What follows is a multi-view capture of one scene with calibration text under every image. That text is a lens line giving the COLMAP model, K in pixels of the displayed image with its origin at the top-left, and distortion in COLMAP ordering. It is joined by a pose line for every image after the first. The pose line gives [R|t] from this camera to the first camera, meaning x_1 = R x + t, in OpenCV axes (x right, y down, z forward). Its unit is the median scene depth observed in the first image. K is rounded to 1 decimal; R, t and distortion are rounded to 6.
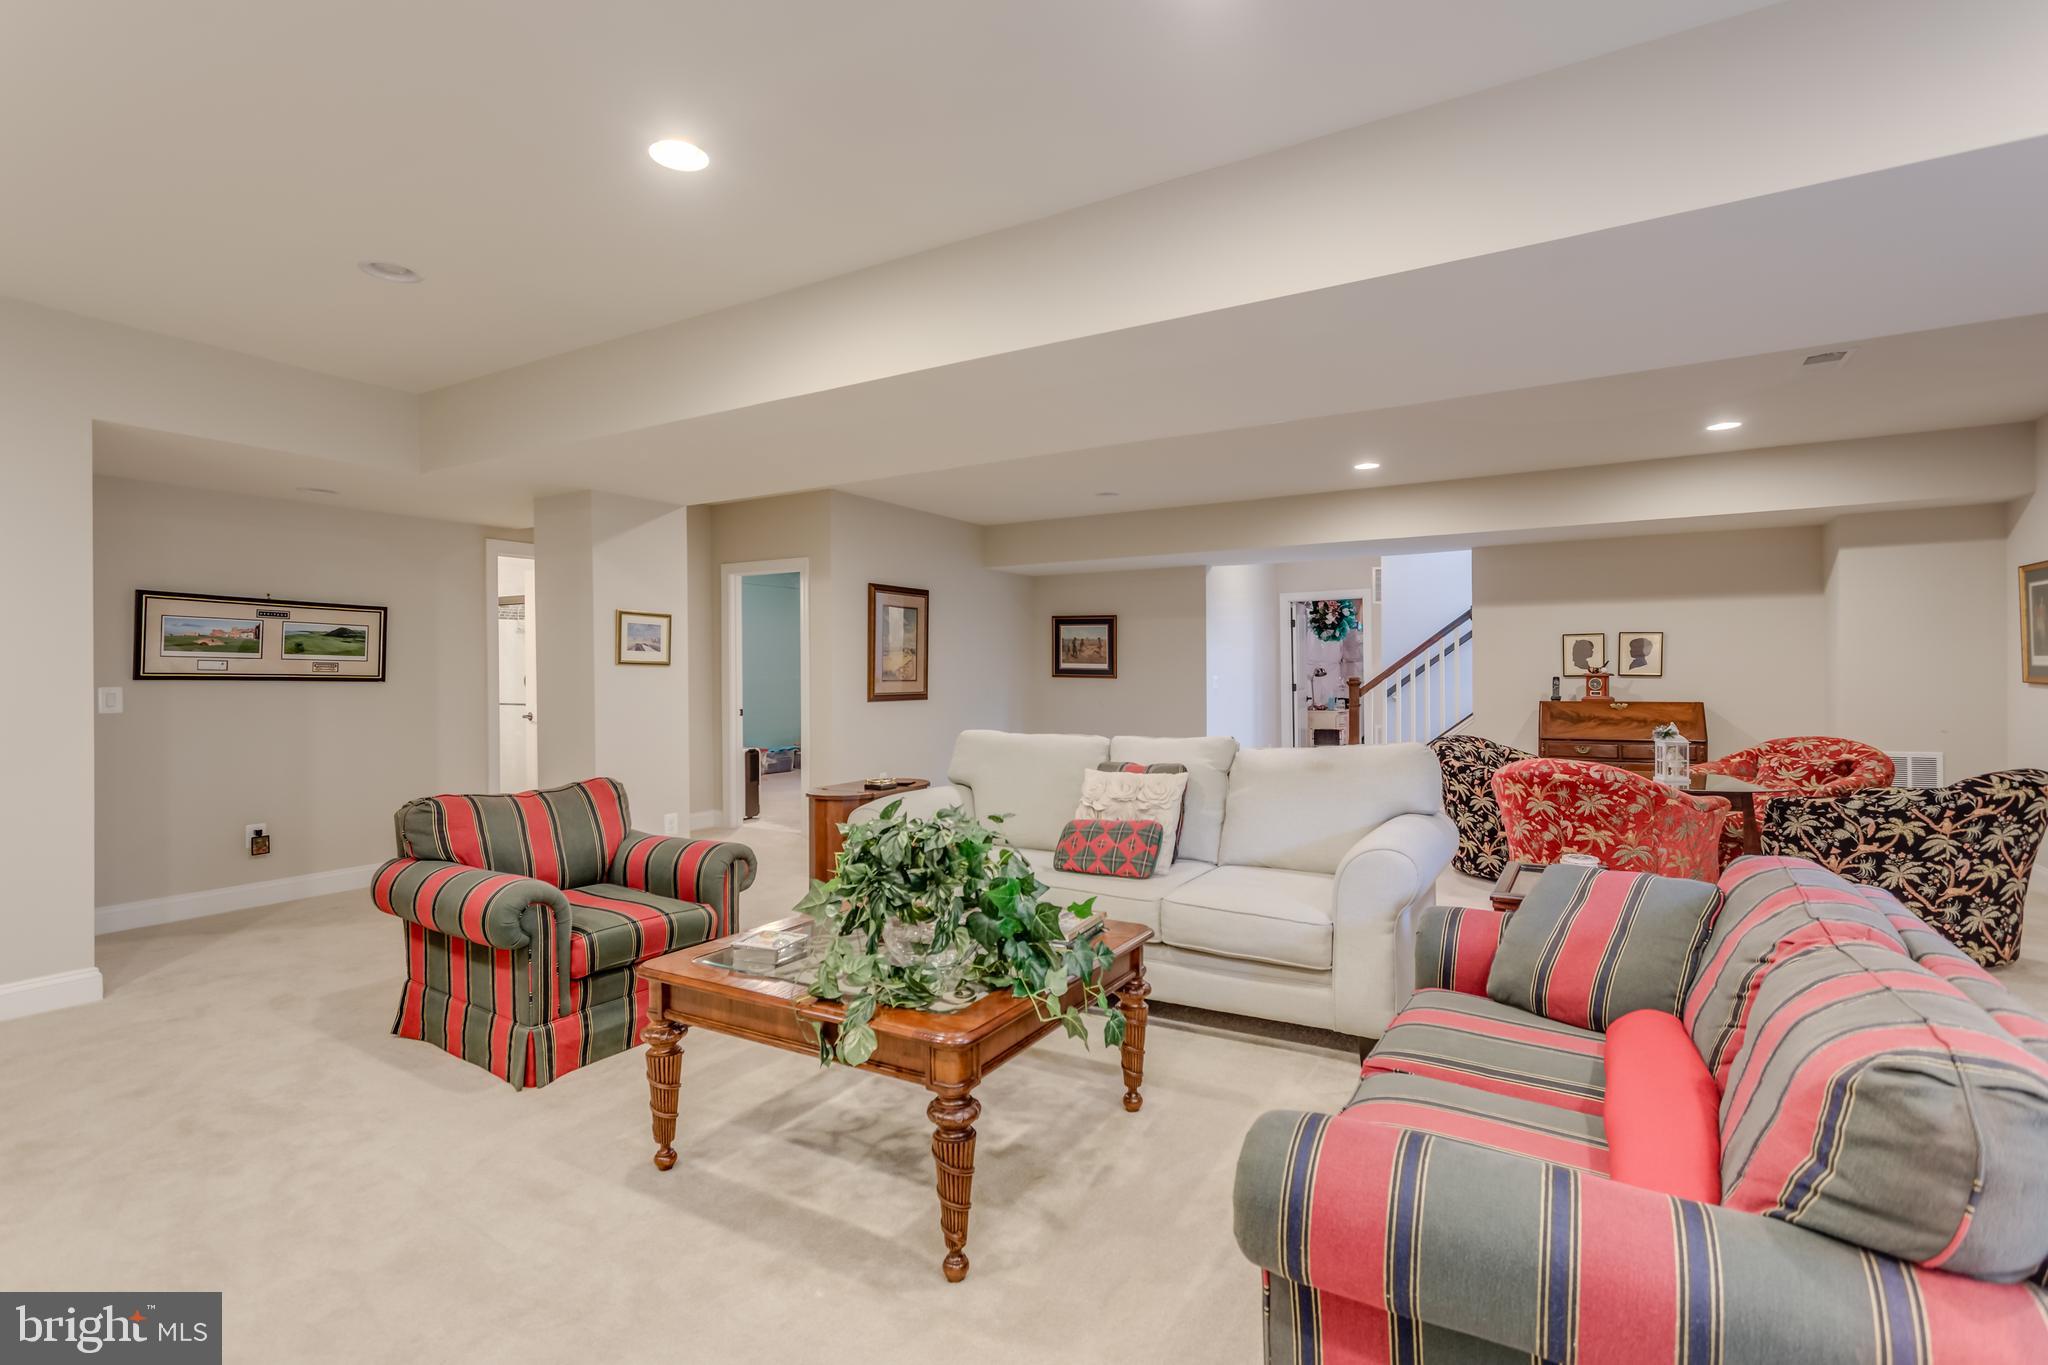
lens RADIAL K [[959.6, 0, 1024.4], [0, 959.6, 679.8], [0, 0, 1]] dist [-0.003305, -0.000193]
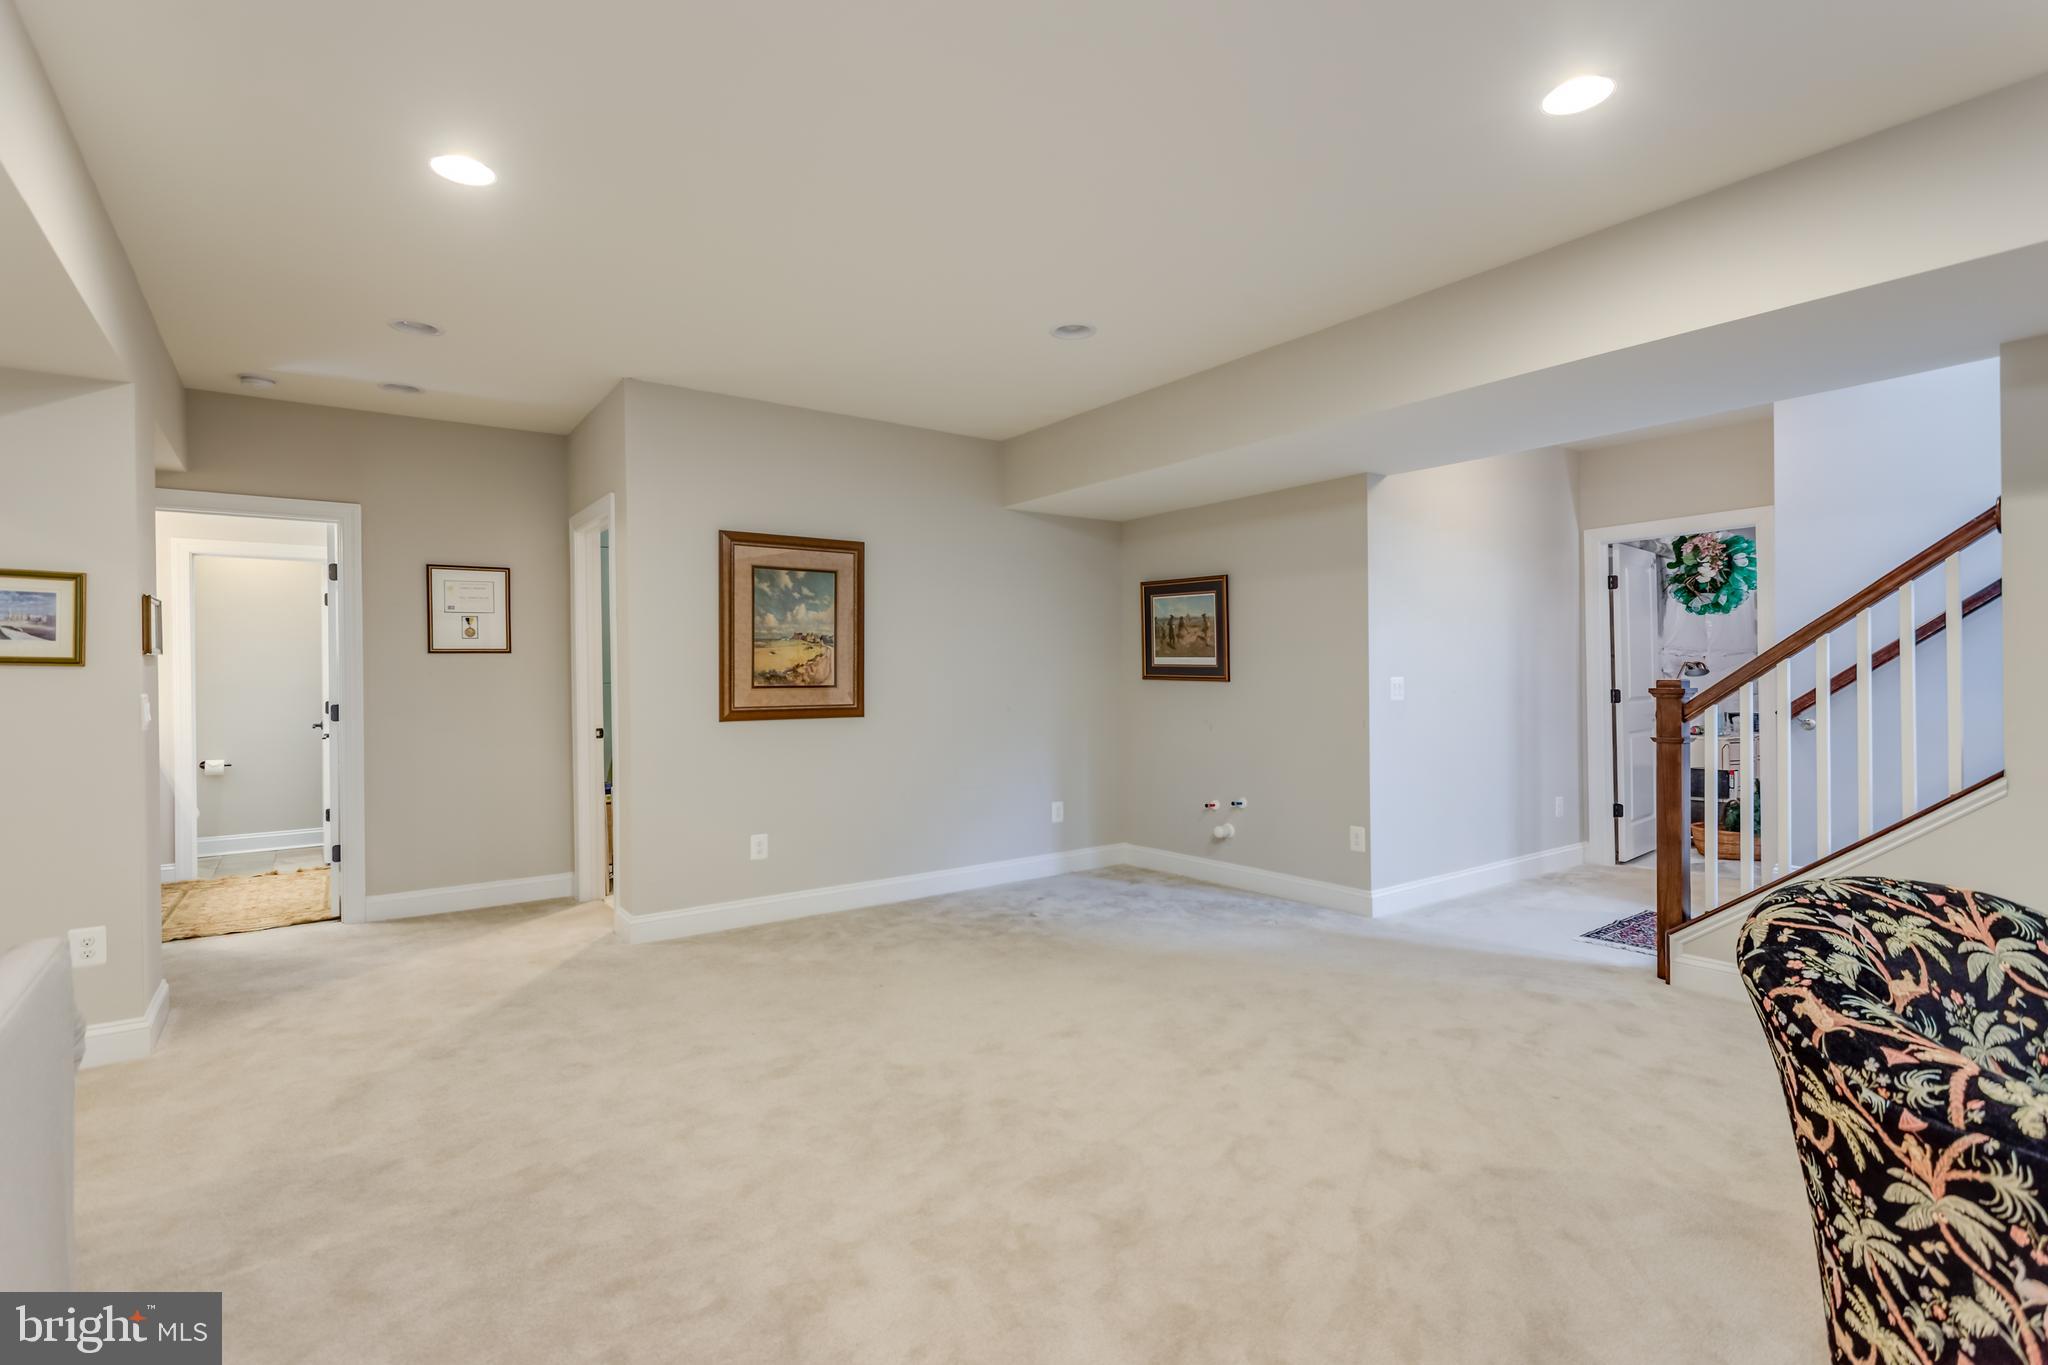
lens RADIAL K [[959.6, 0, 1023.0], [0, 959.6, 683.2], [0, 0, 1]] dist [-0.003305, -0.000193]
pose [[0.919979, -0.001995, -0.391963, 0.243057], [0.003013, 0.999993, 0.001983, -0.002180], [0.391956, -0.003006, 0.919979, 0.467208]]
